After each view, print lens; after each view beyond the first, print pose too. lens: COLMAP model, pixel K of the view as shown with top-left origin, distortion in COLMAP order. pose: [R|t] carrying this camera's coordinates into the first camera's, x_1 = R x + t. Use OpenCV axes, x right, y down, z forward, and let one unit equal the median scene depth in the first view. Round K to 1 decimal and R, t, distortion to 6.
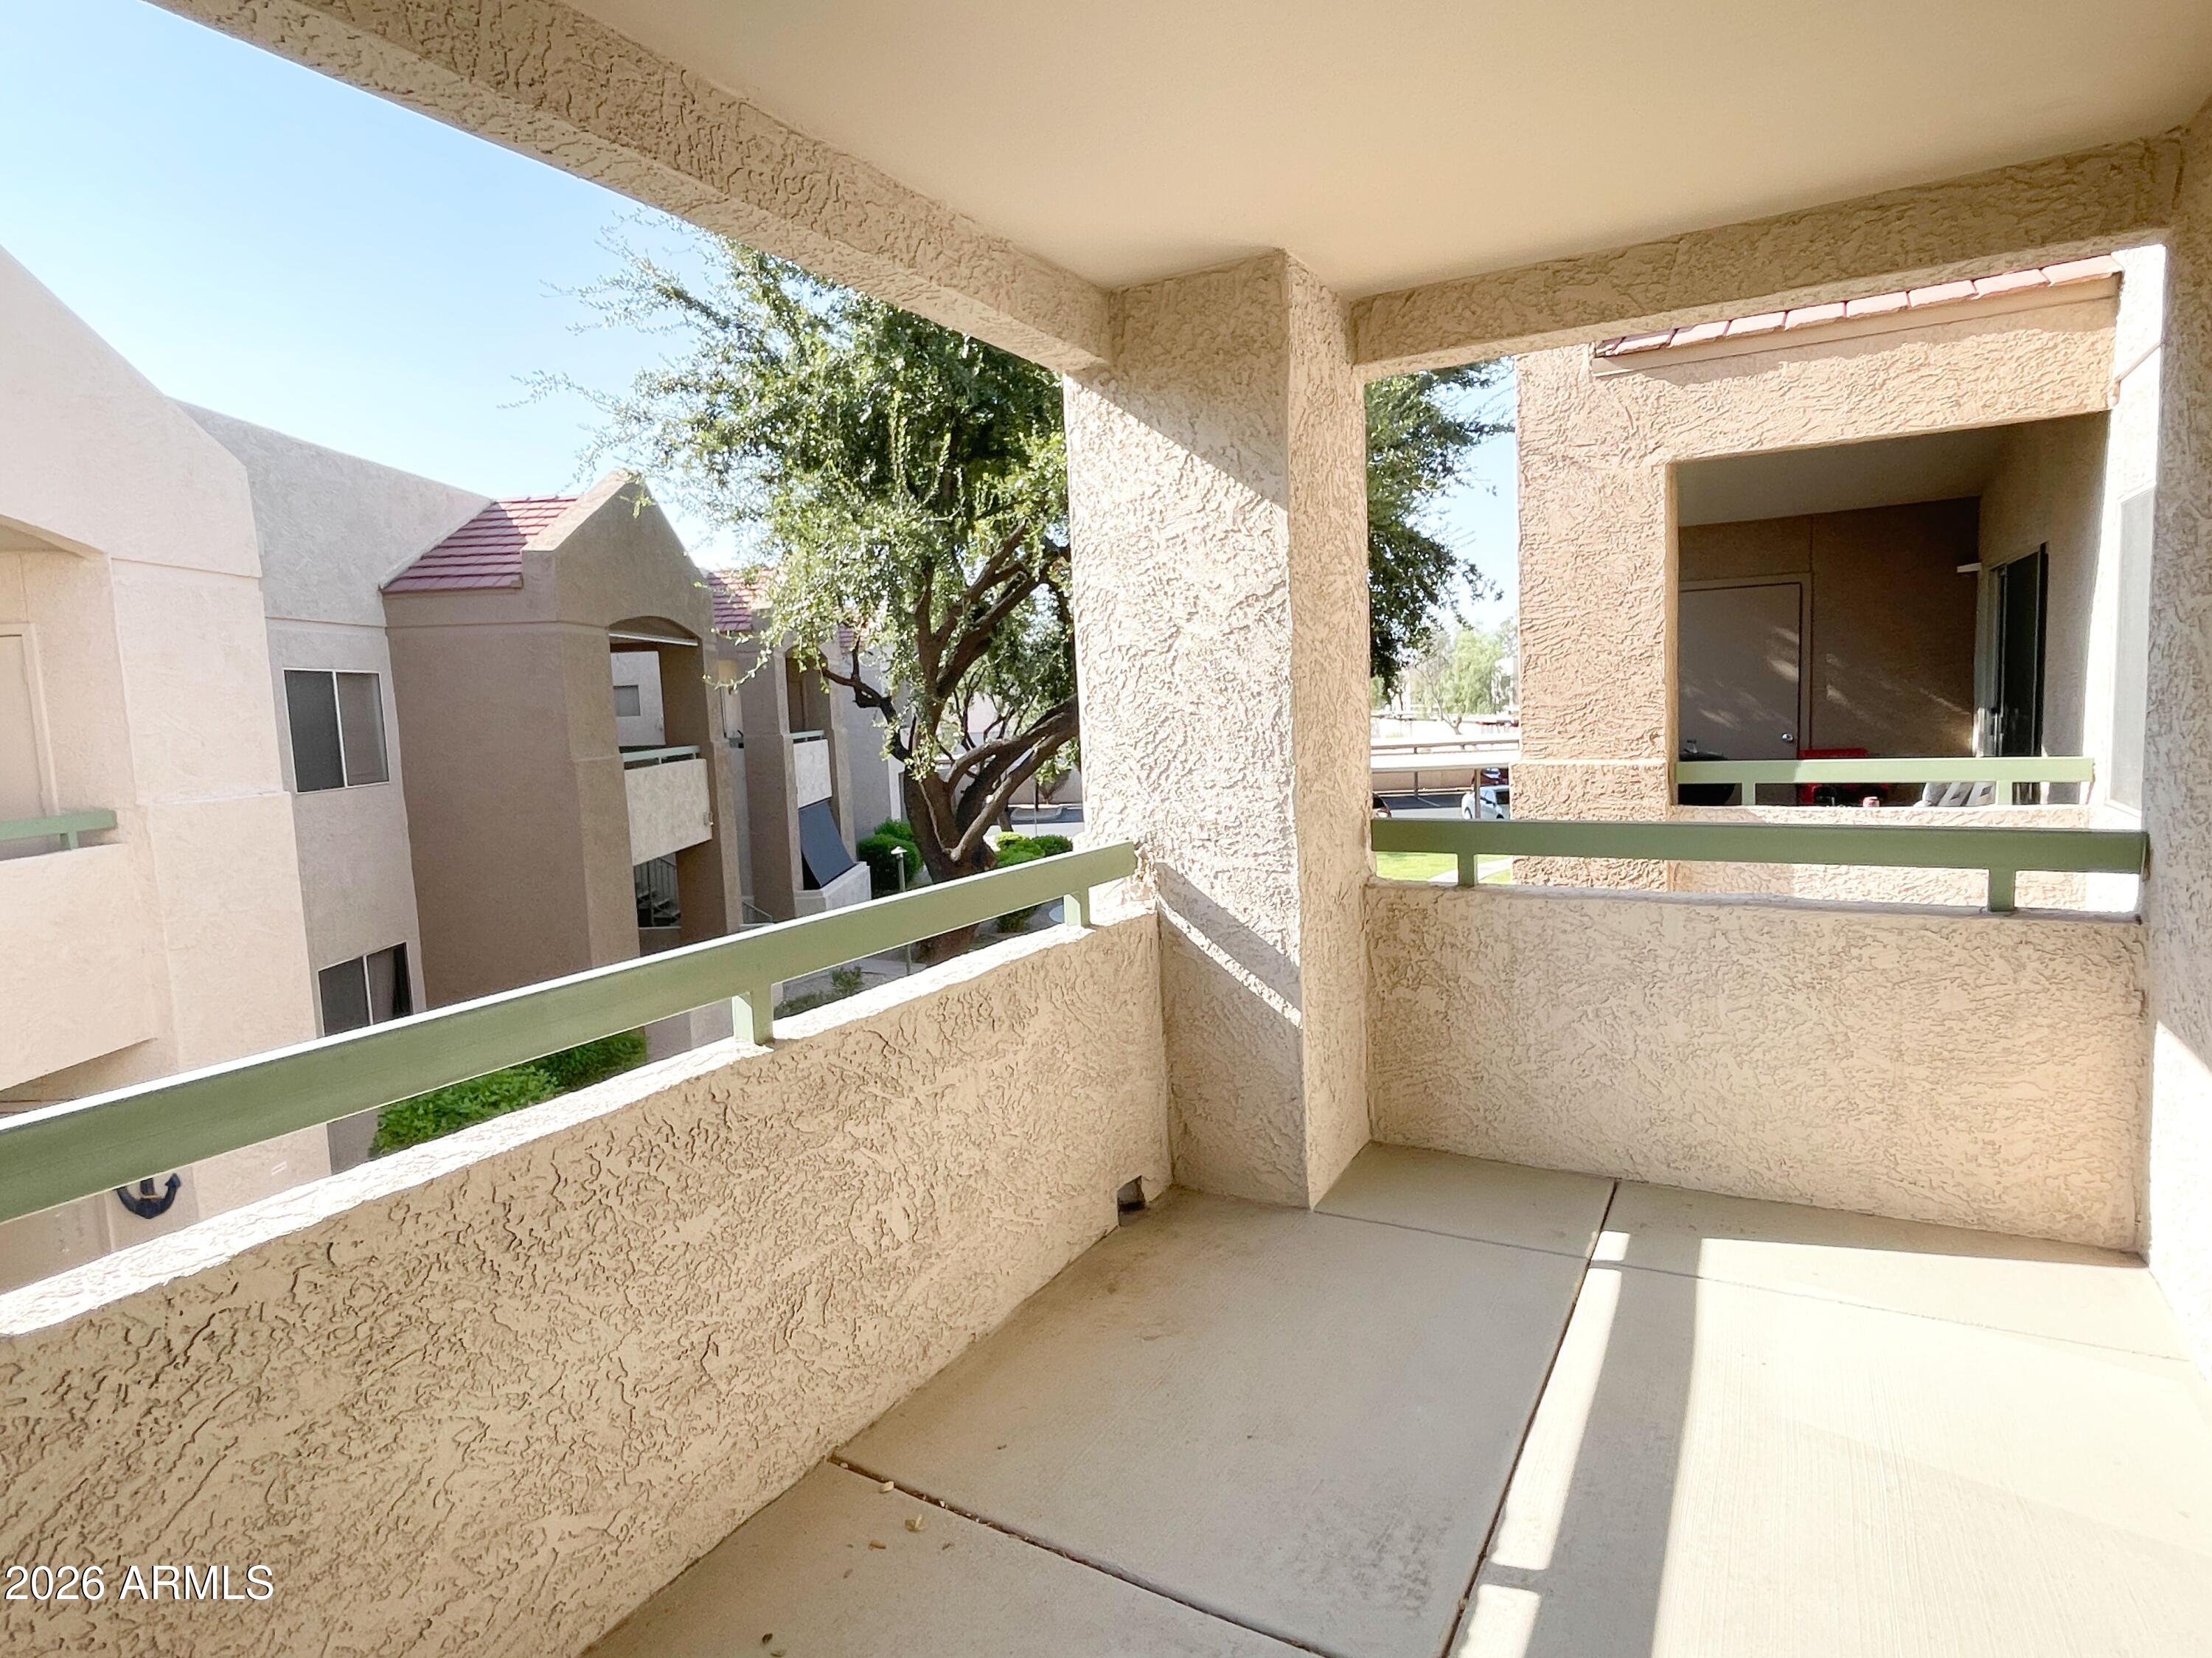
lens RADIAL K [[1199.3, 0, 1106.0], [0, 1199.3, 829.0], [0, 0, 1]] dist [0.026685, -0.000283]
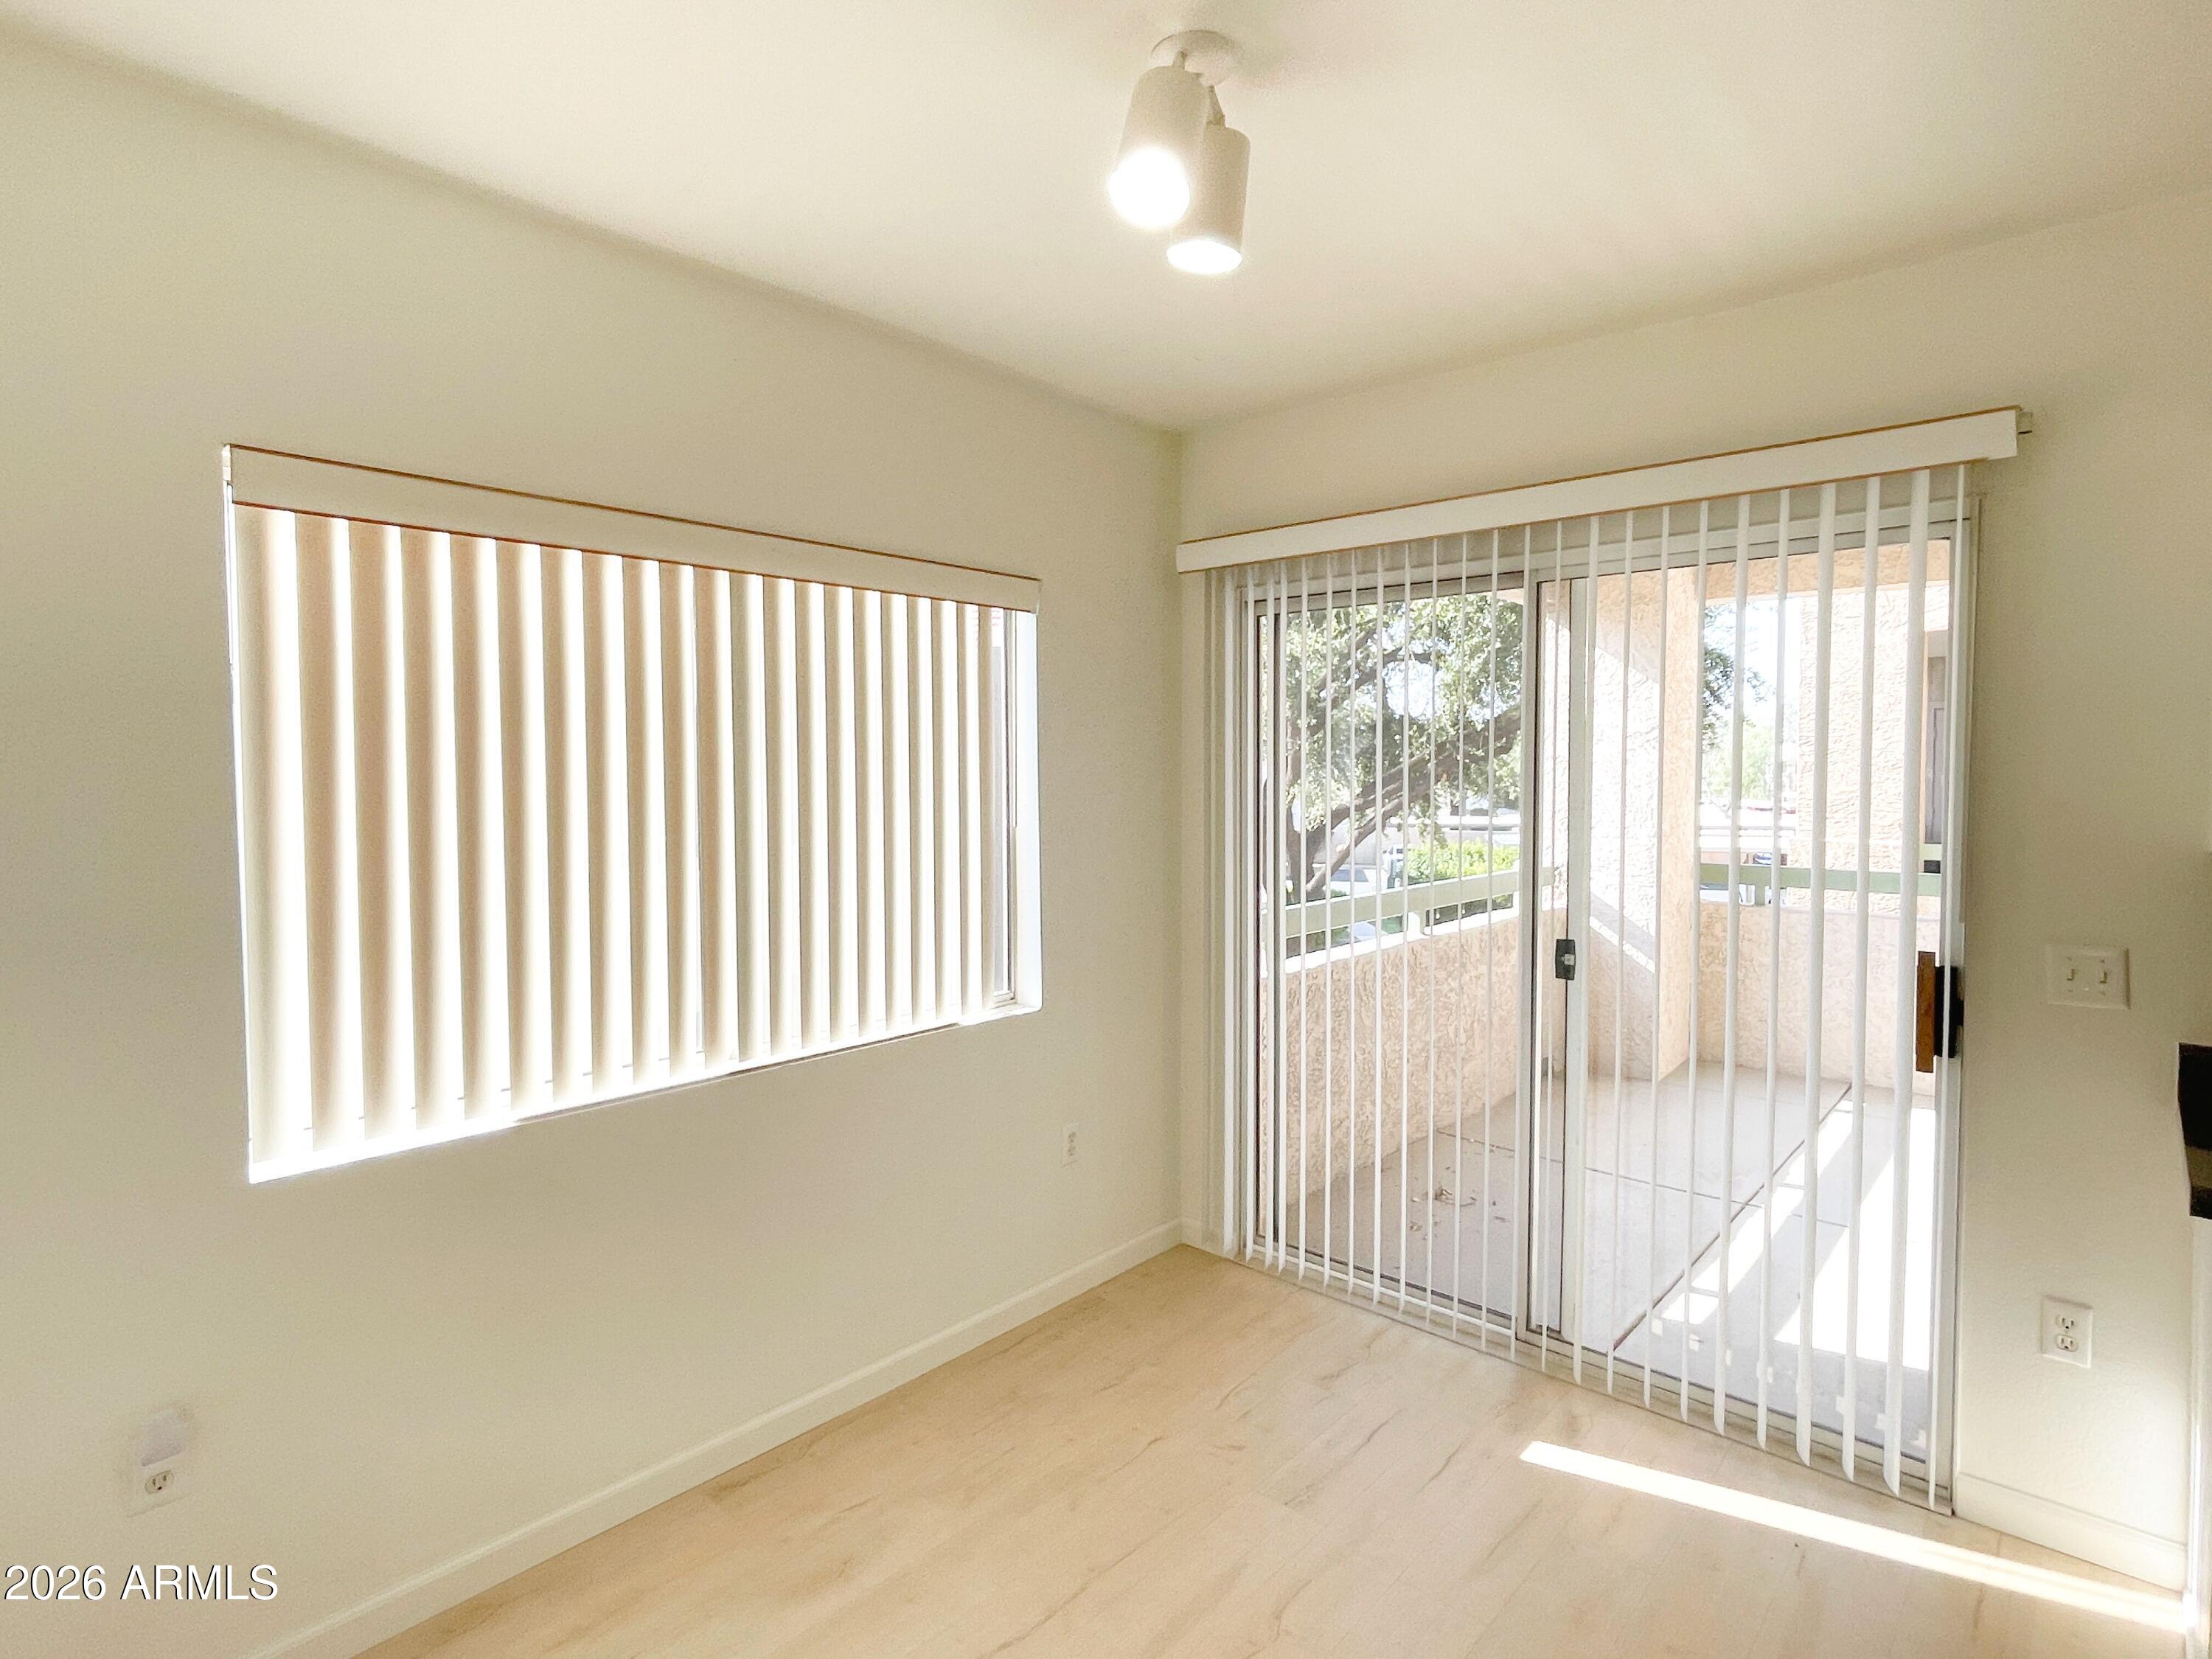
lens RADIAL K [[1166.7, 0, 1106.0], [0, 1166.7, 829.5], [0, 0, 1]] dist [-0.000704, 0.002993]
pose [[0.978324, 0.049148, -0.201161, -0.269699], [-0.059302, 0.997236, -0.044761, 0.068899], [0.198405, 0.055720, 0.978535, -0.778969]]
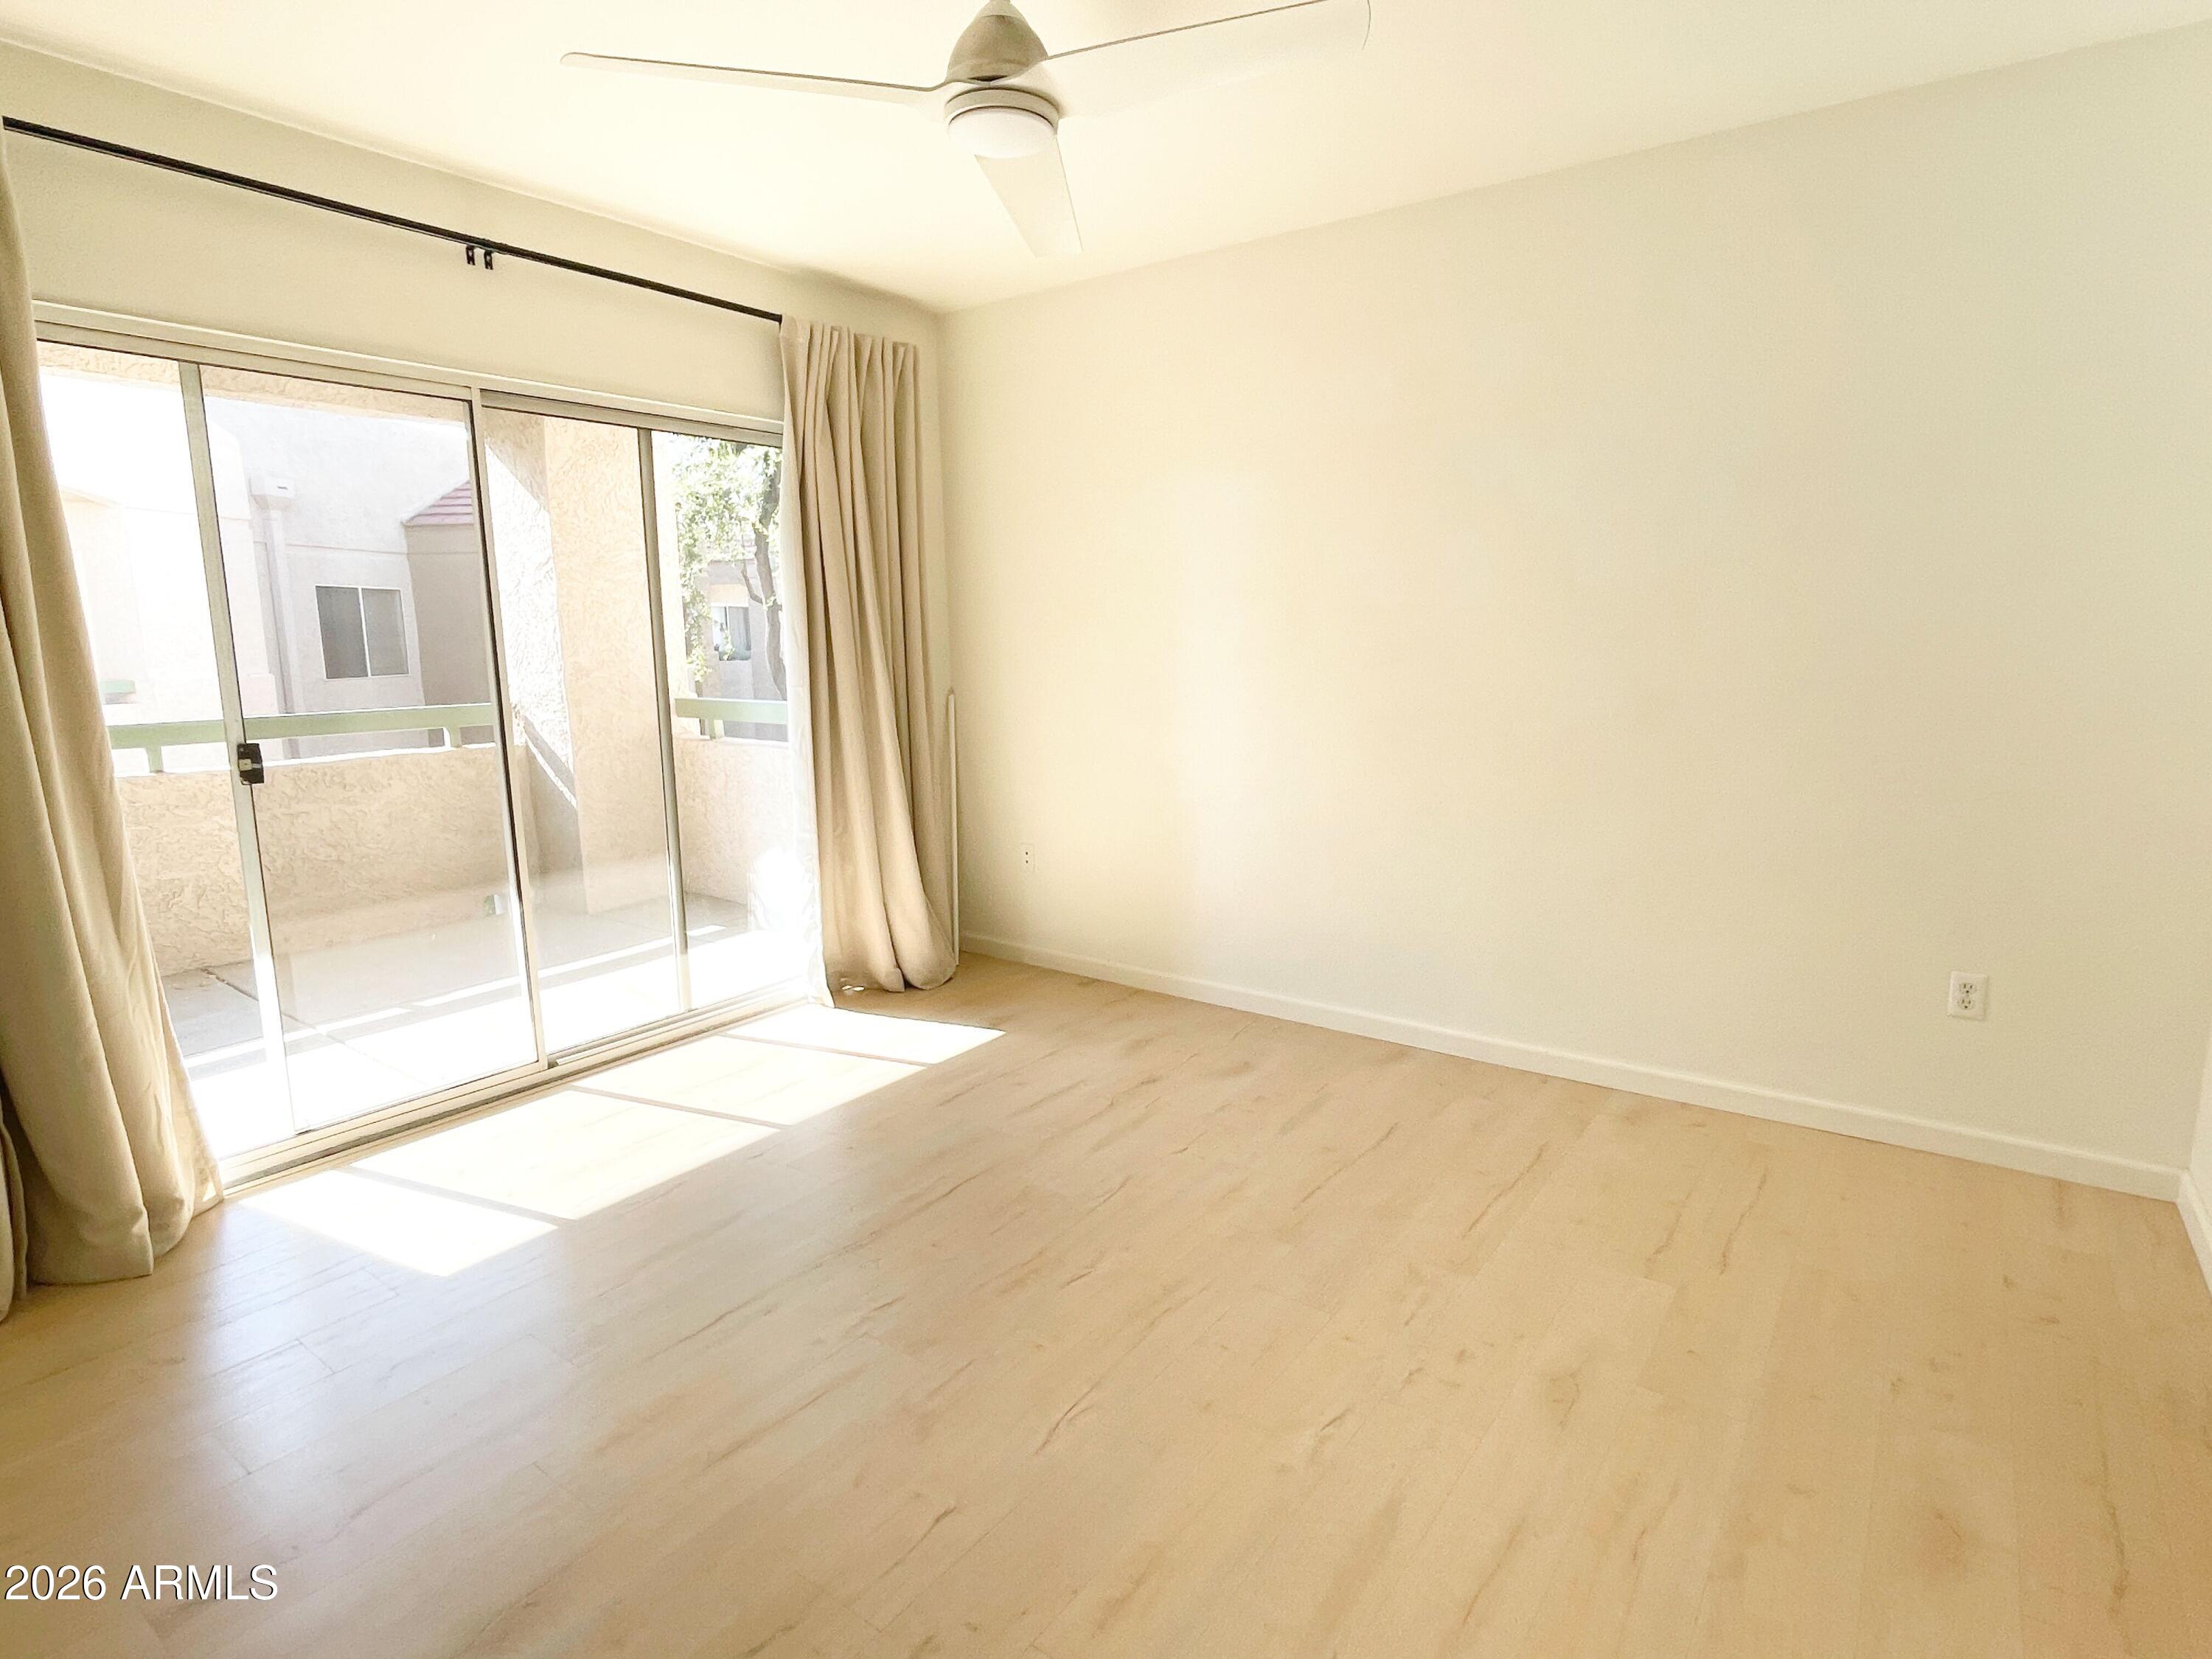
lens RADIAL K [[1166.7, 0, 1106.0], [0, 1166.7, 829.5], [0, 0, 1]] dist [-0.000704, 0.002993]
pose [[0.992776, 0.048511, -0.109737, 1.026547], [-0.041439, 0.996970, 0.065836, 0.043855], [0.112598, -0.060813, 0.991778, -0.562606]]
